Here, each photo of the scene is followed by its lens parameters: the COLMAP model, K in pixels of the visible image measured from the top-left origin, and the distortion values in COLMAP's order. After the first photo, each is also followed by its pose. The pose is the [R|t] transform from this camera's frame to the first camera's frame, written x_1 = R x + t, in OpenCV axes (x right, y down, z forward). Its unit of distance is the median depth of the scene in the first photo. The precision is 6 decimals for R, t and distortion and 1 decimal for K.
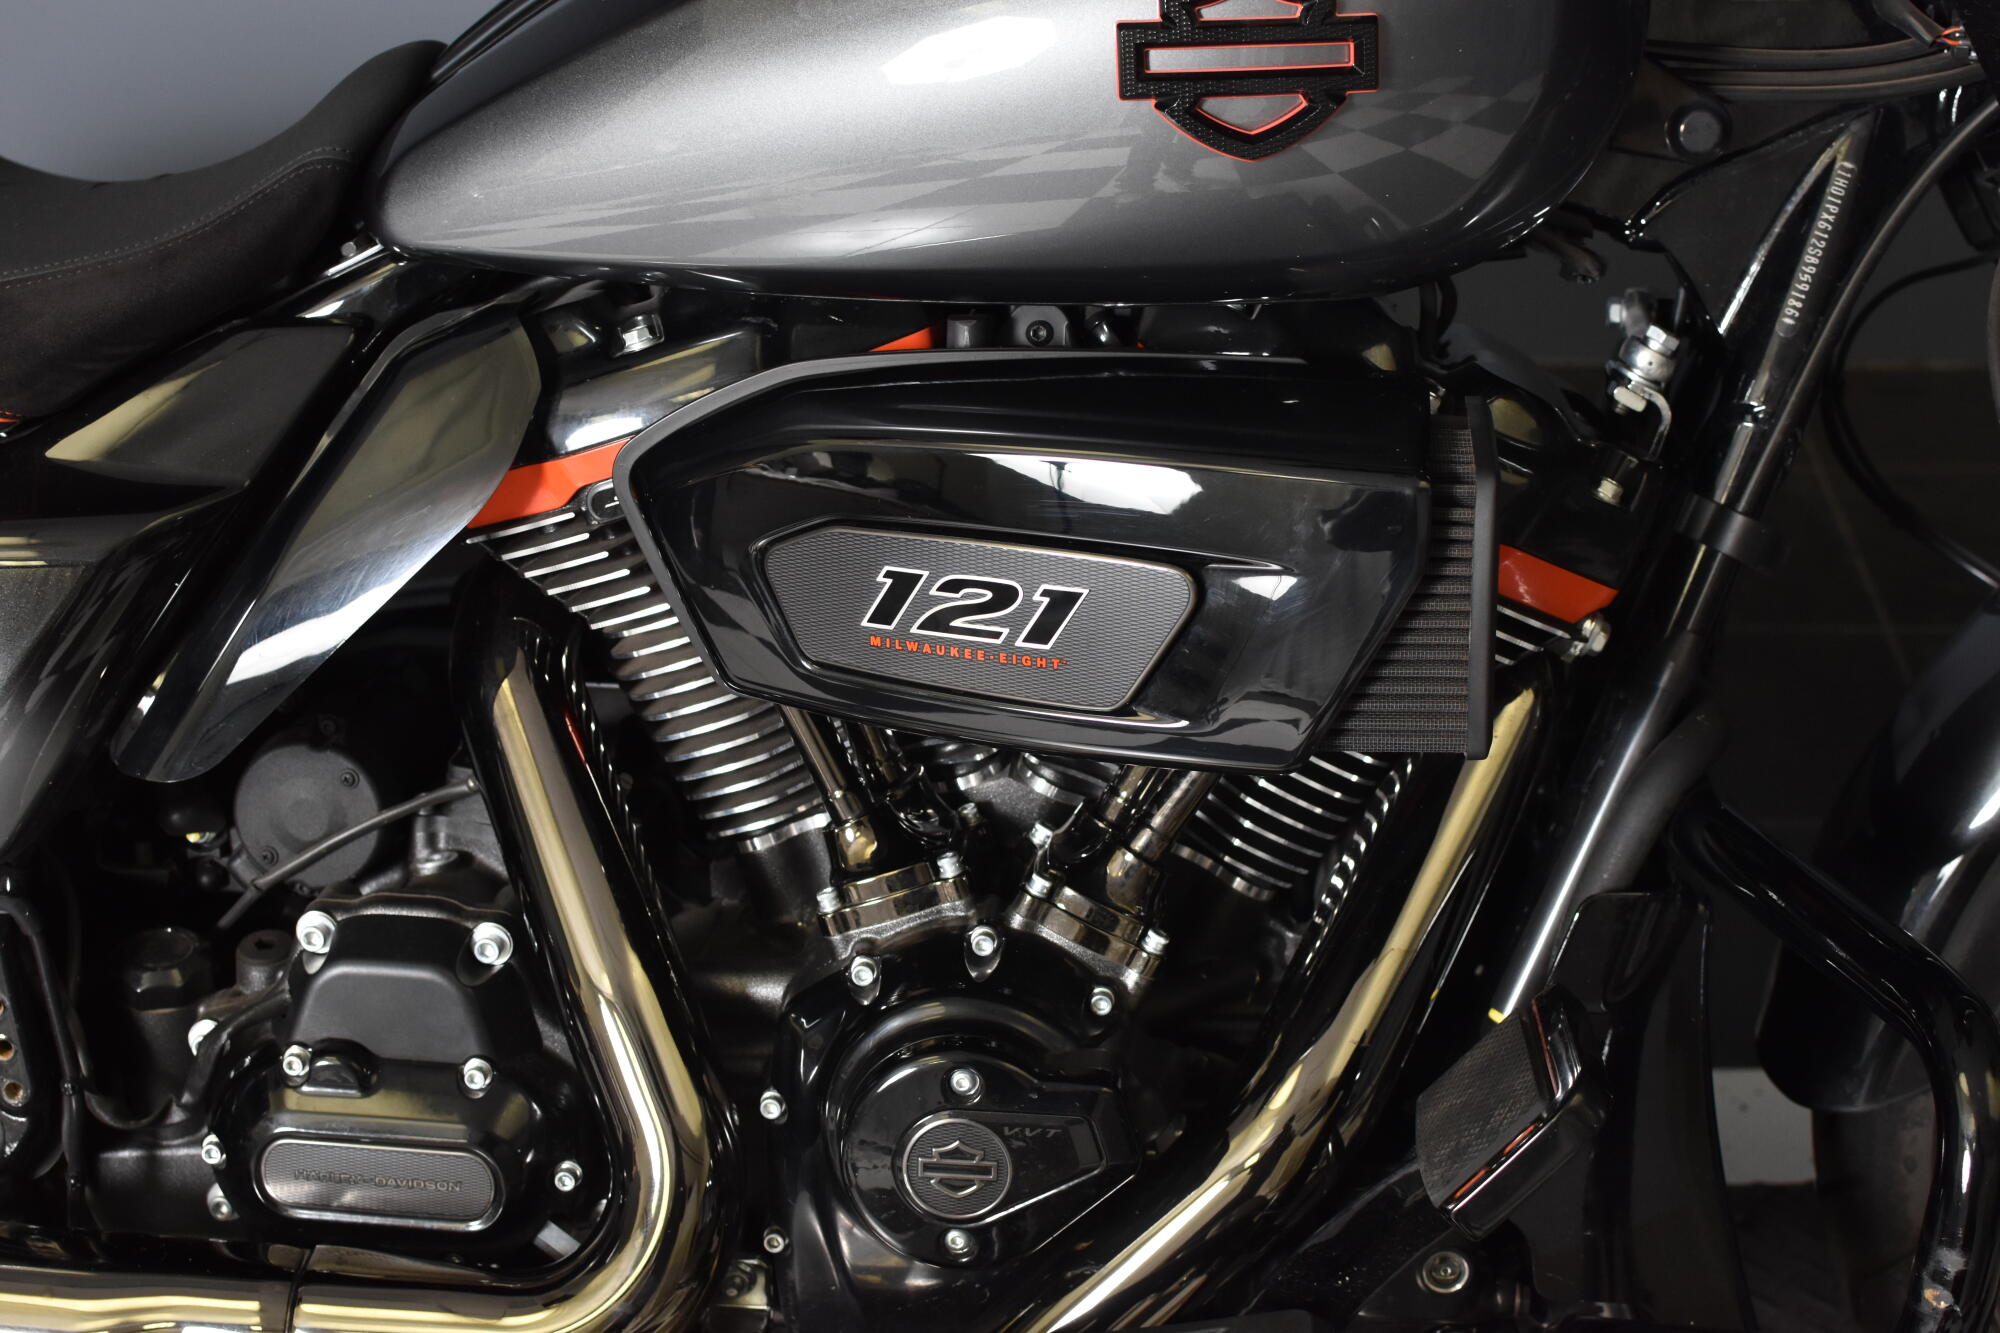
lens RADIAL K [[3011.5, 0, 1009.8], [0, 3011.5, 662.6], [0, 0, 1]] dist [-0.159264, 0.000000]
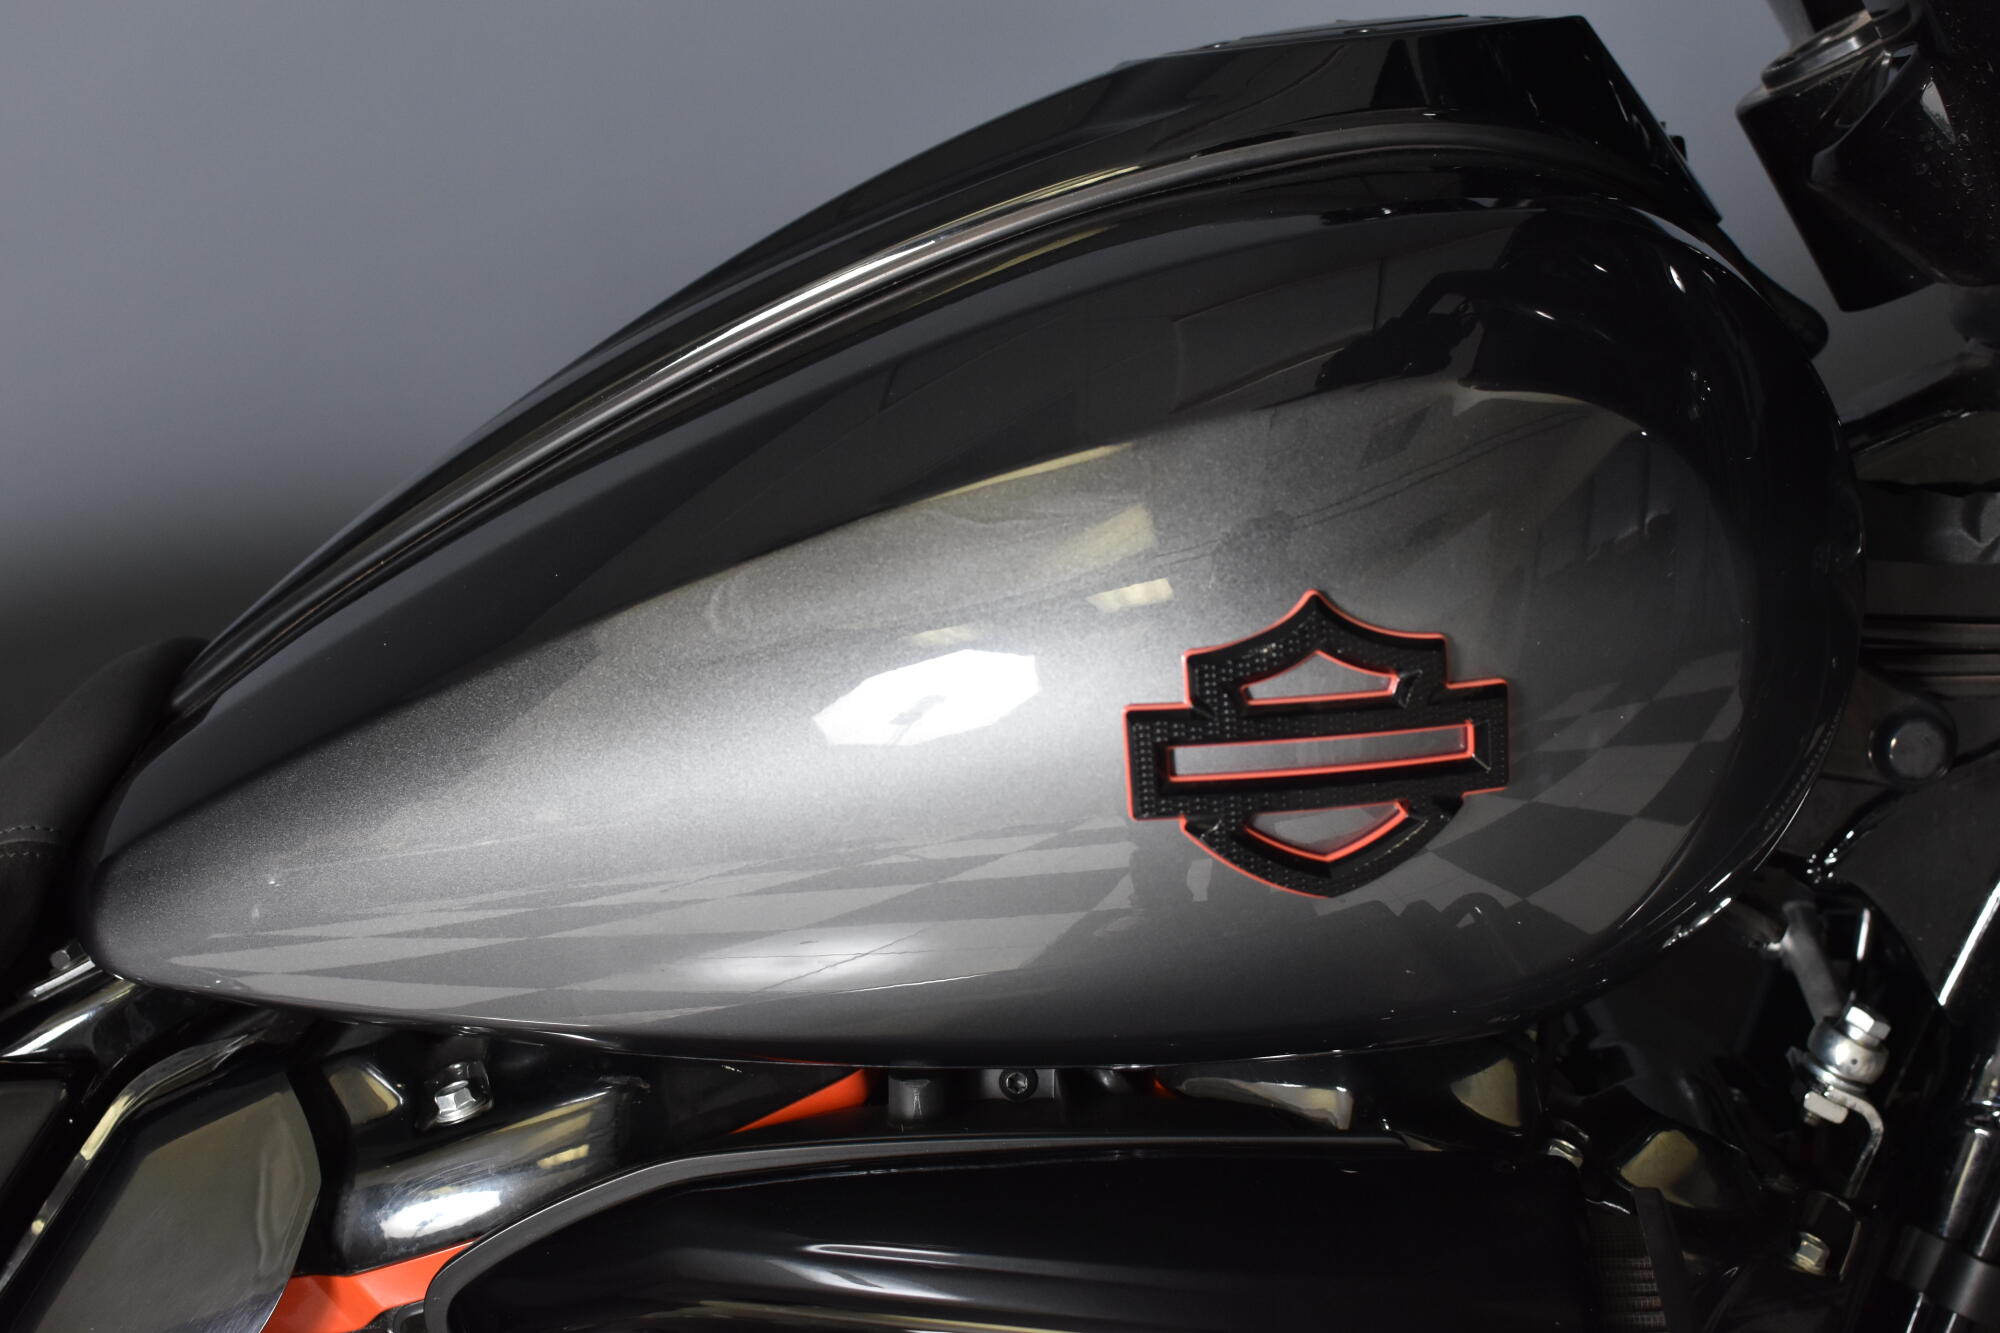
lens RADIAL K [[3011.5, 0, 989.5], [0, 3011.5, 671.6], [0, 0, 1]] dist [-0.159264, 0.000000]
pose [[0.999272, -0.033841, 0.017630, -0.006076], [0.034980, 0.997009, -0.068912, -0.155899], [-0.015246, 0.069478, 0.997467, 0.280194]]
